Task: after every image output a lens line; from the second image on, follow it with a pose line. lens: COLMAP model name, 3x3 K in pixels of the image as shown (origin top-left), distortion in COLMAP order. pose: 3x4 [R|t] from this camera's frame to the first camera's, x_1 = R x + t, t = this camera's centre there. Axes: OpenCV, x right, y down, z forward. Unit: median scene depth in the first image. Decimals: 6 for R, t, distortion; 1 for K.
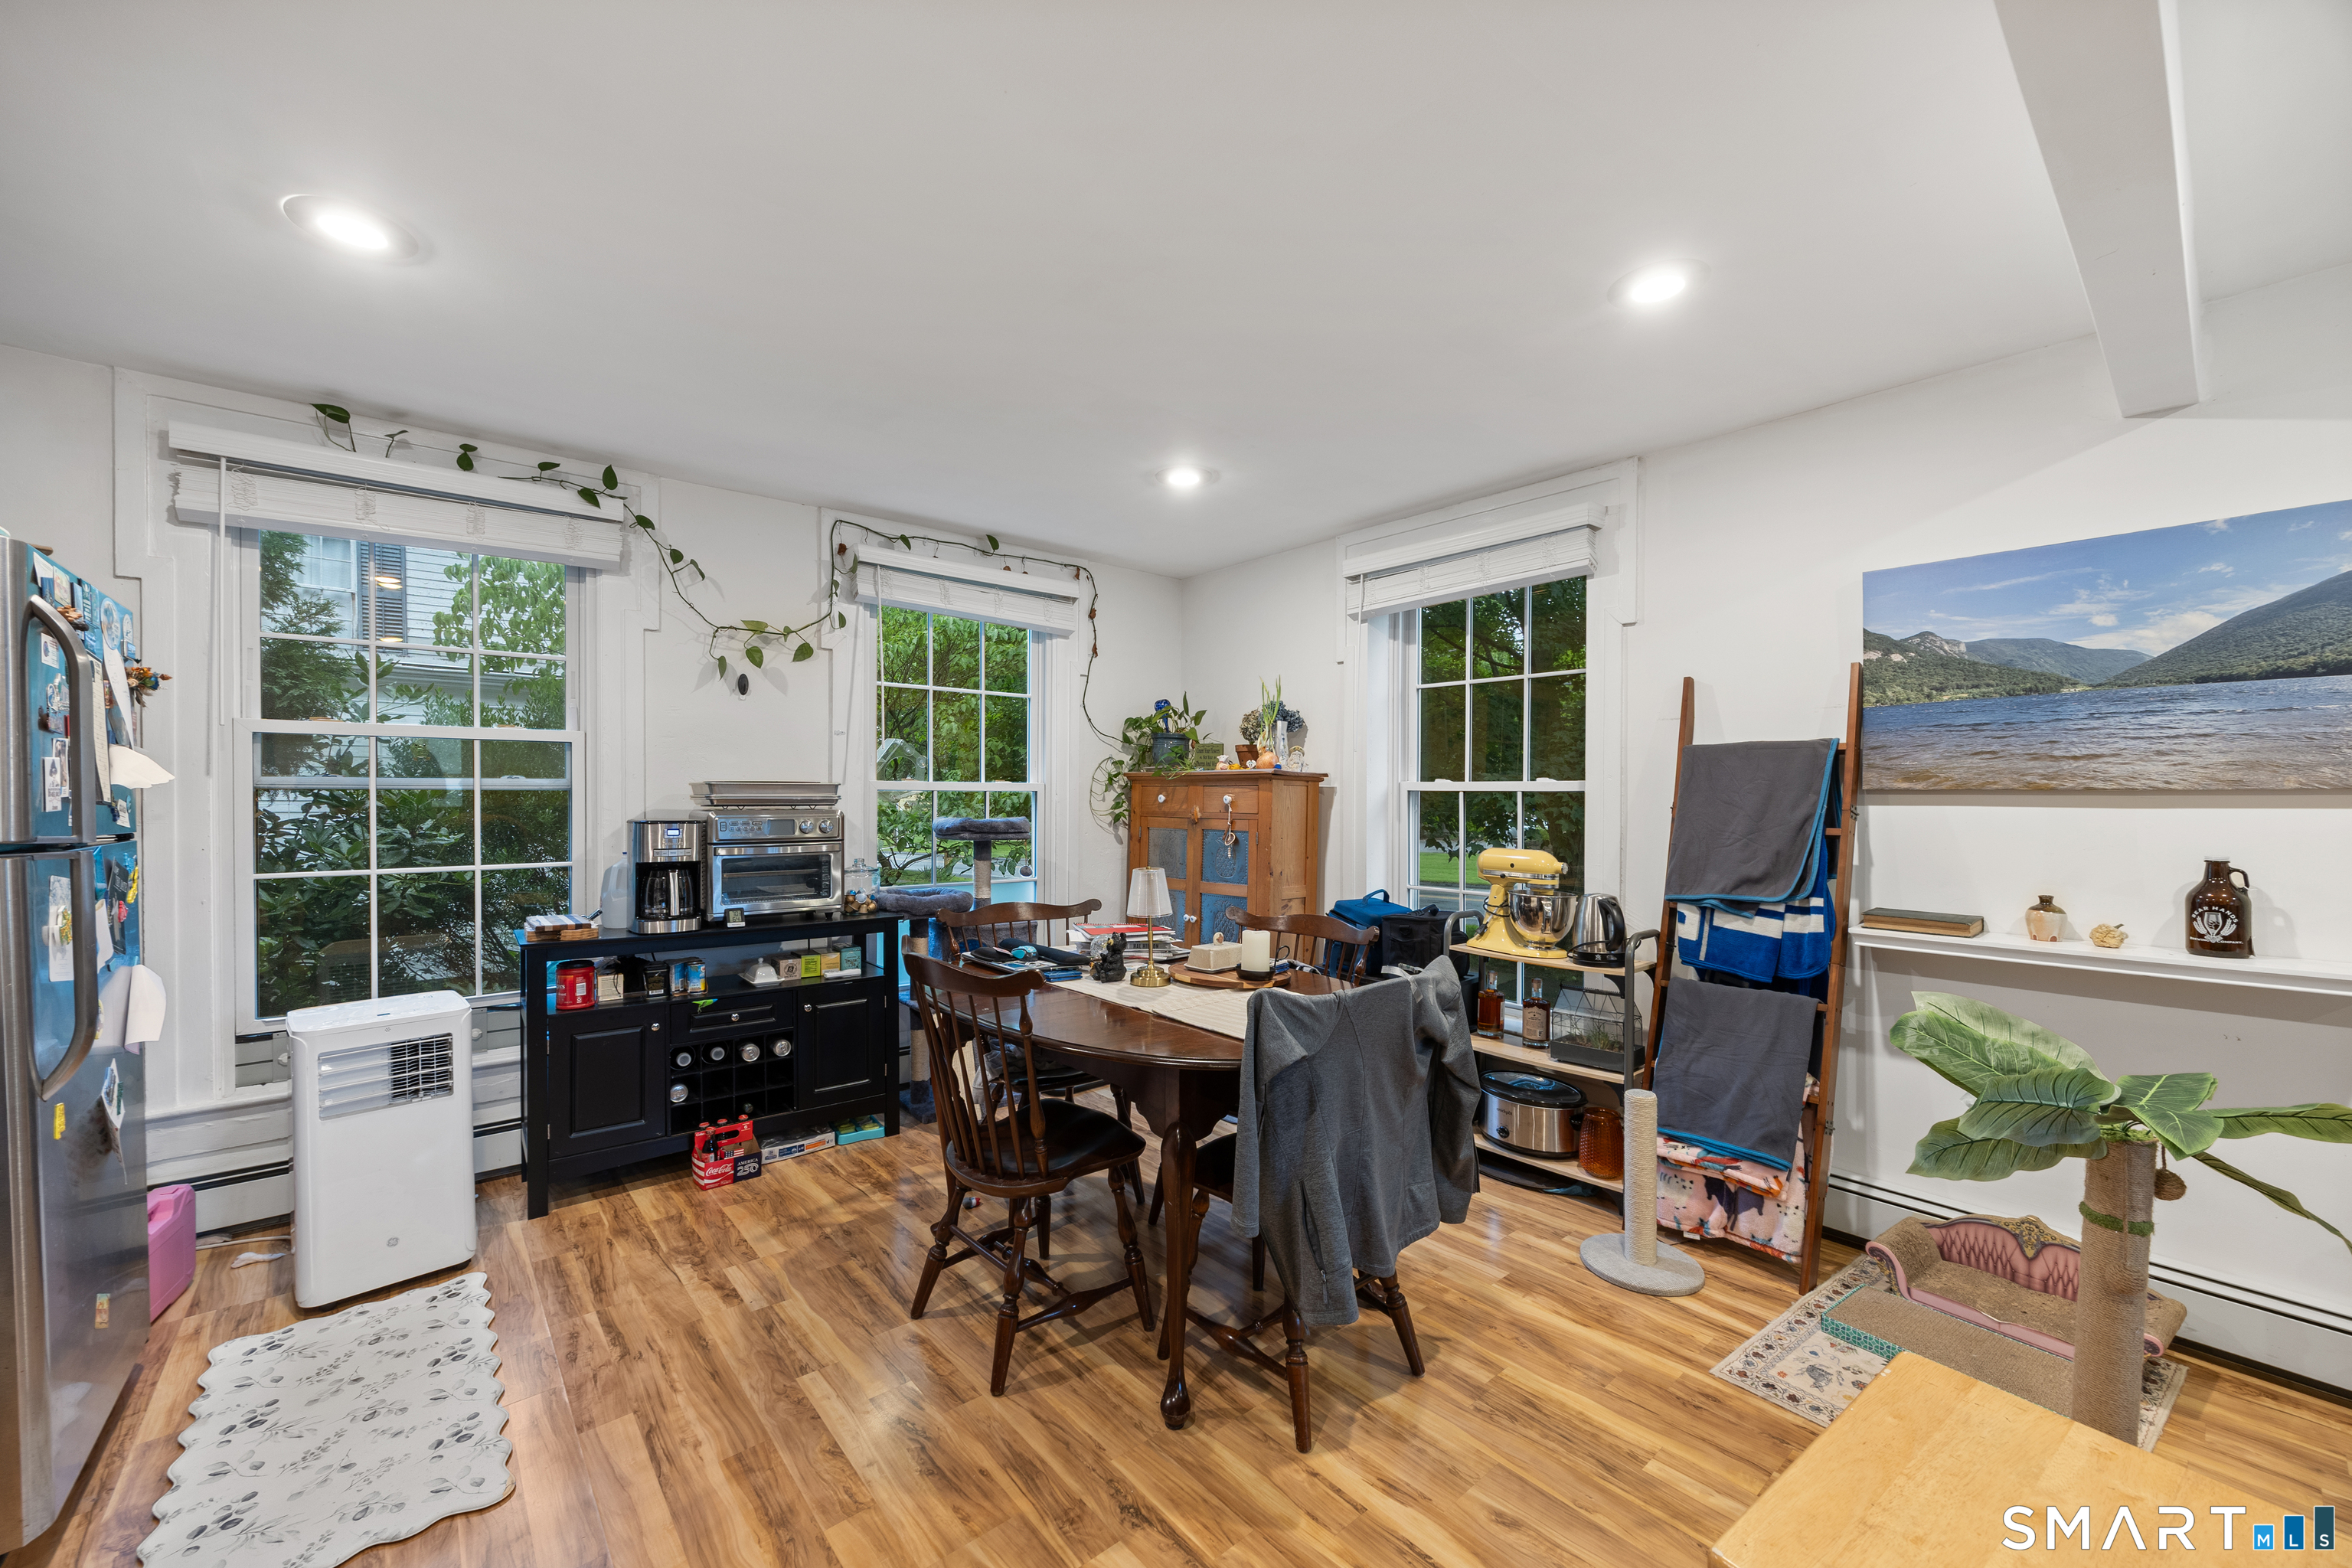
lens RADIAL K [[917.6, 0, 1185.9], [0, 917.6, 793.6], [0, 0, 1]] dist [-0.002533, -0.000245]
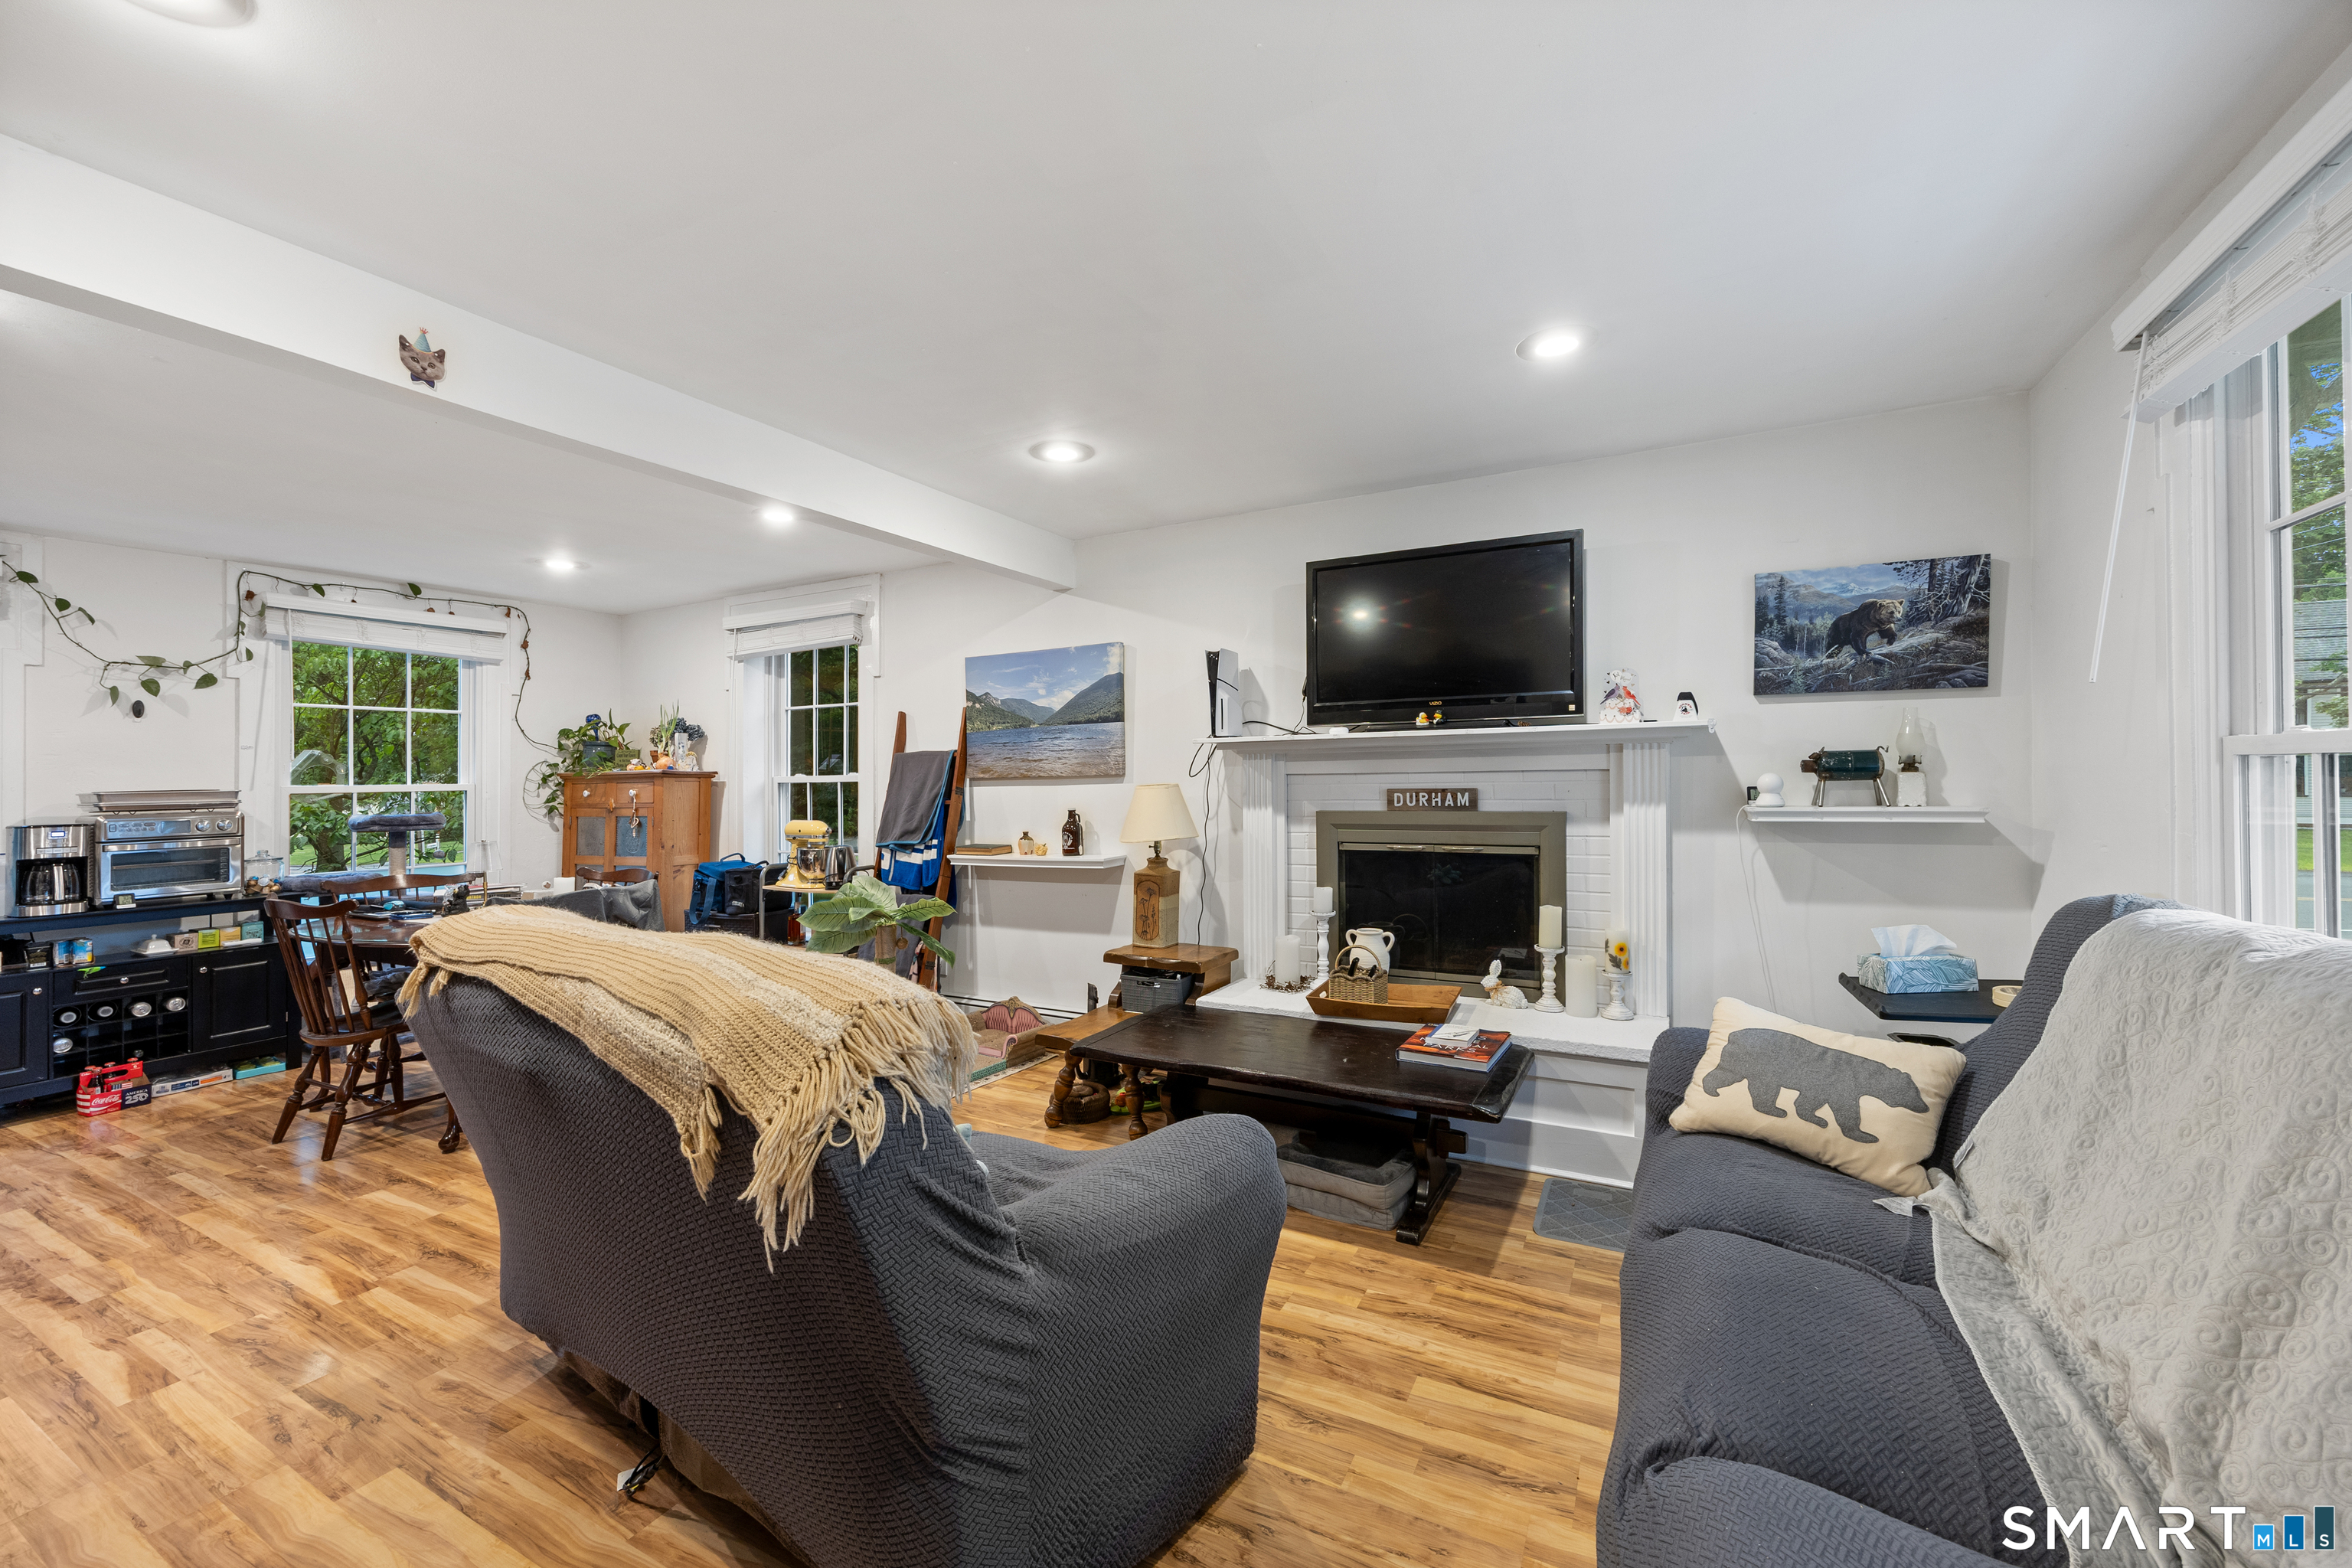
lens RADIAL K [[917.6, 0, 1172.8], [0, 917.6, 749.3], [0, 0, 1]] dist [-0.002533, -0.000245]
pose [[0.929226, -0.012875, 0.369288, 0.378330], [0.024541, 0.999337, -0.026910, -0.002153], [-0.368697, 0.034068, 0.928925, -0.691536]]
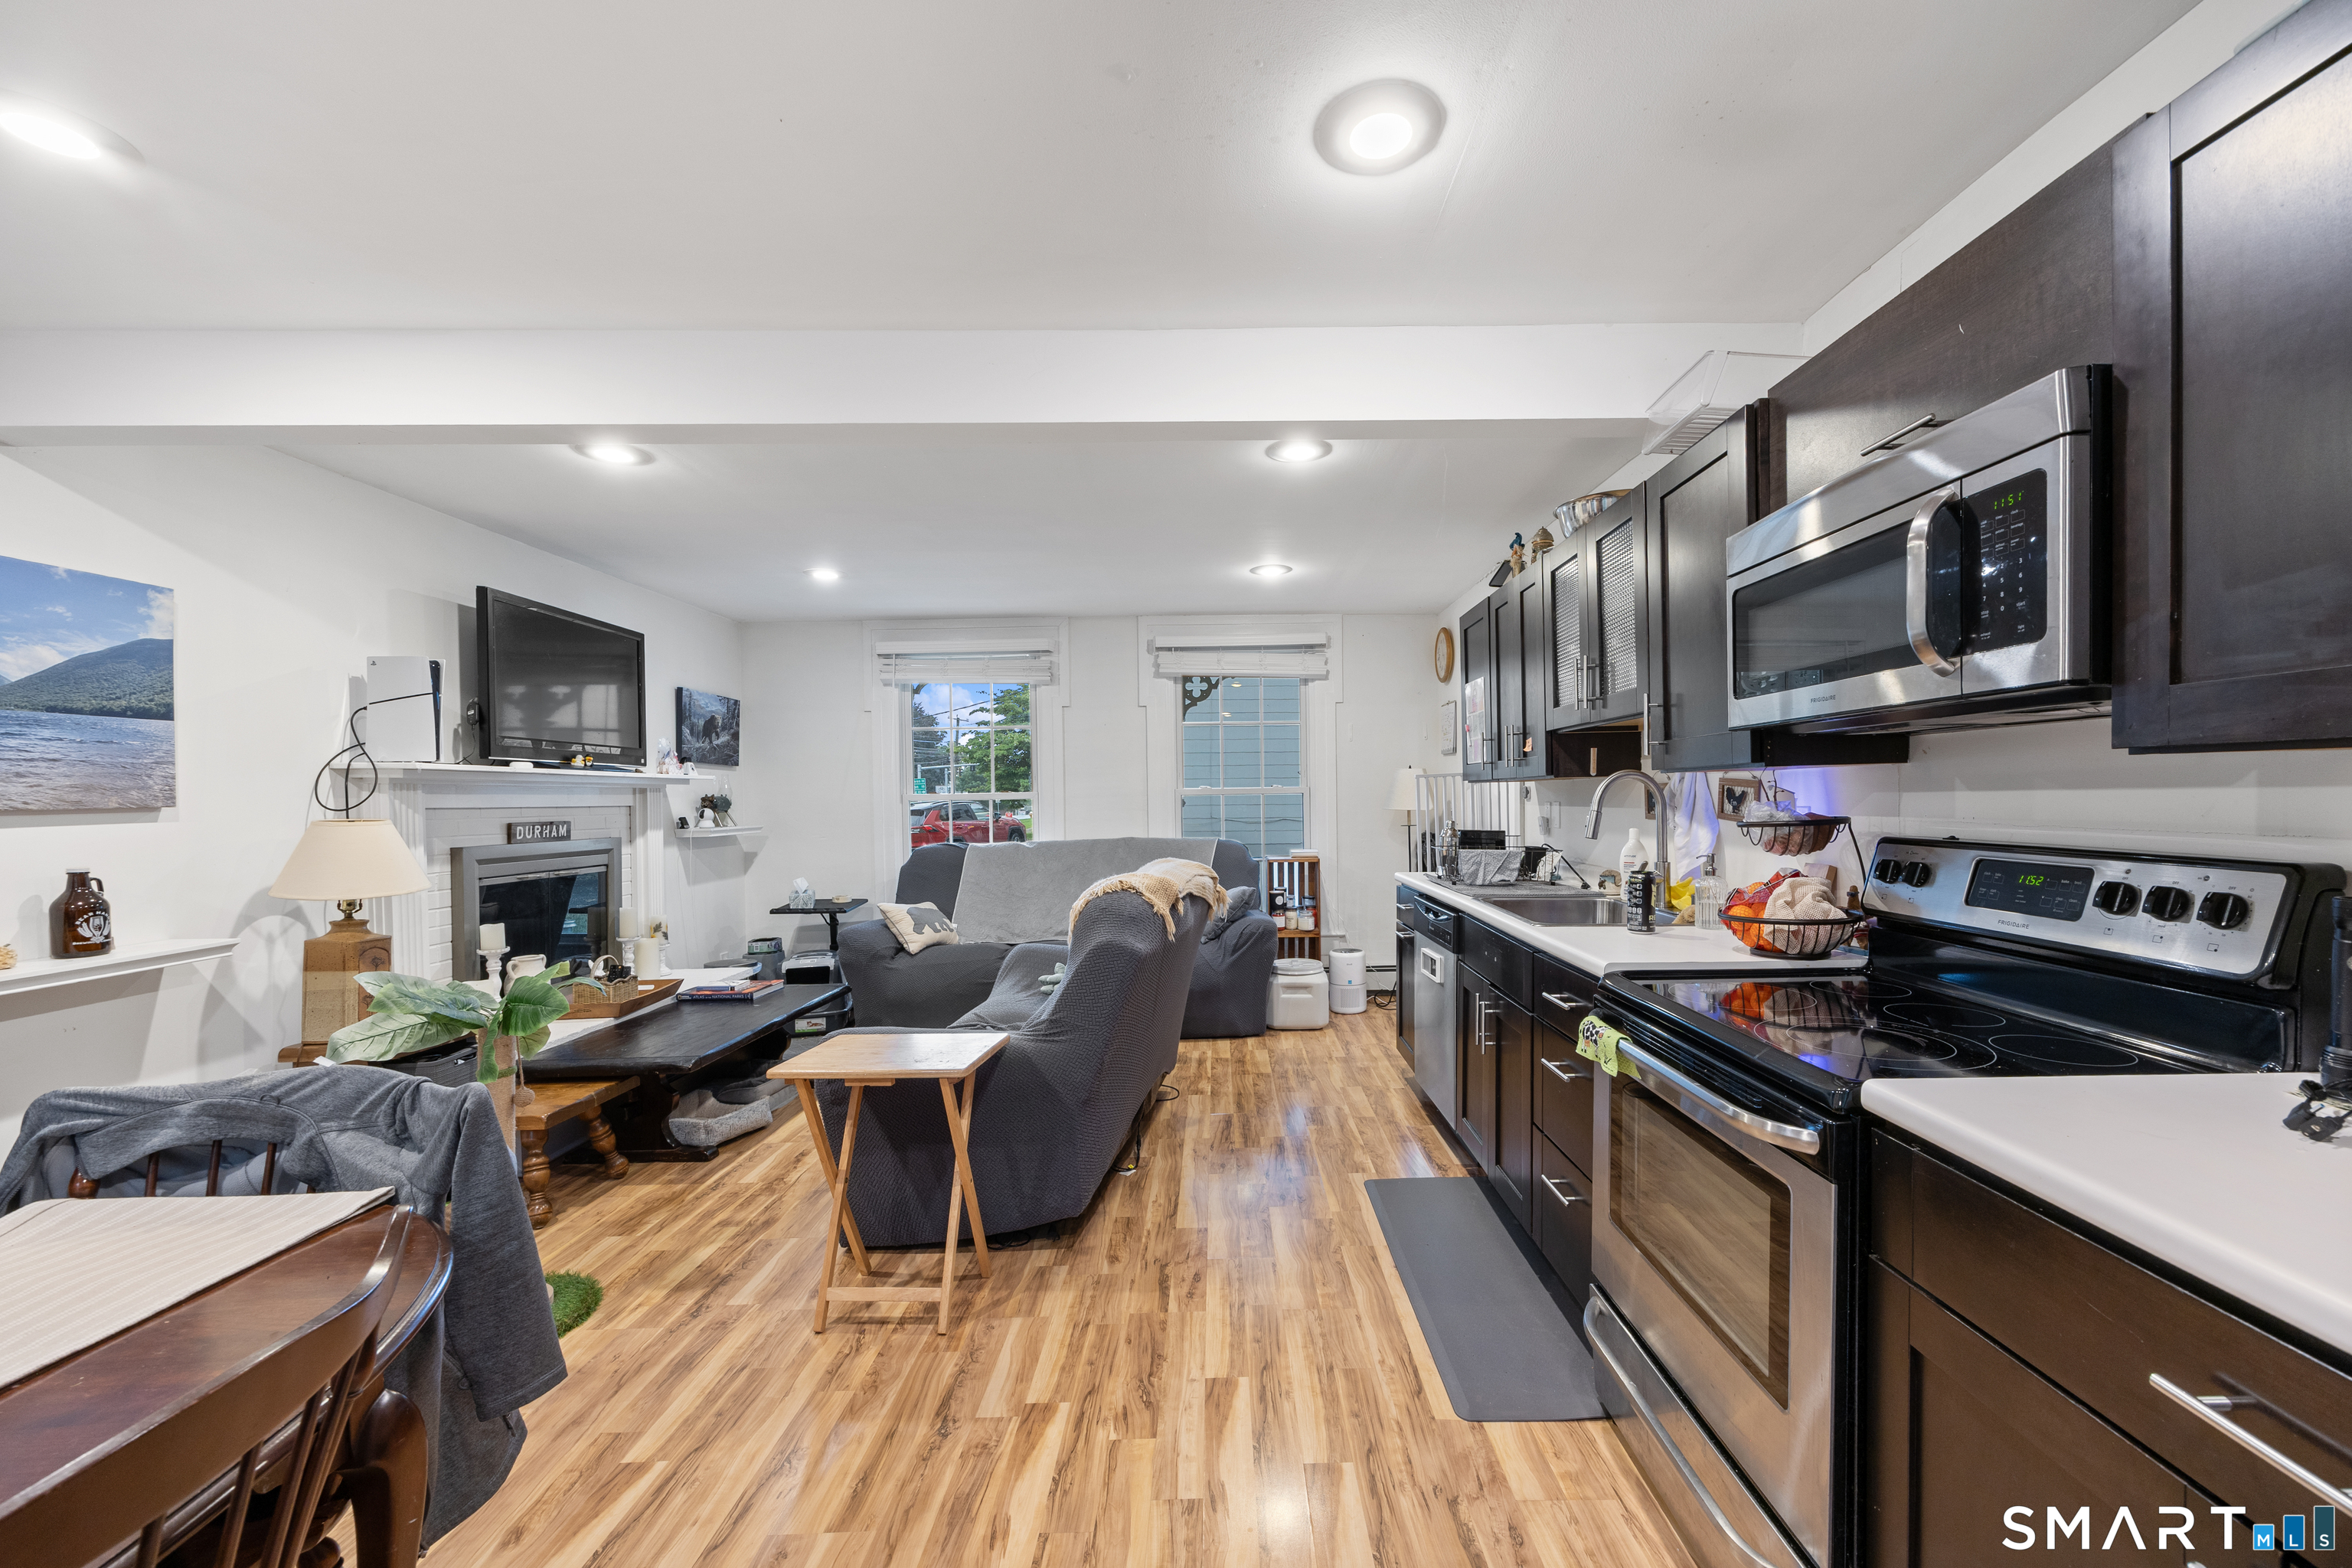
lens RADIAL K [[917.6, 0, 1196.8], [0, 917.6, 802.0], [0, 0, 1]] dist [-0.002533, -0.000245]
pose [[-0.745139, -0.002316, 0.666906, -0.435533], [0.006006, 0.999930, 0.010182, -0.010936], [-0.666883, 0.011592, -0.745073, 0.609746]]
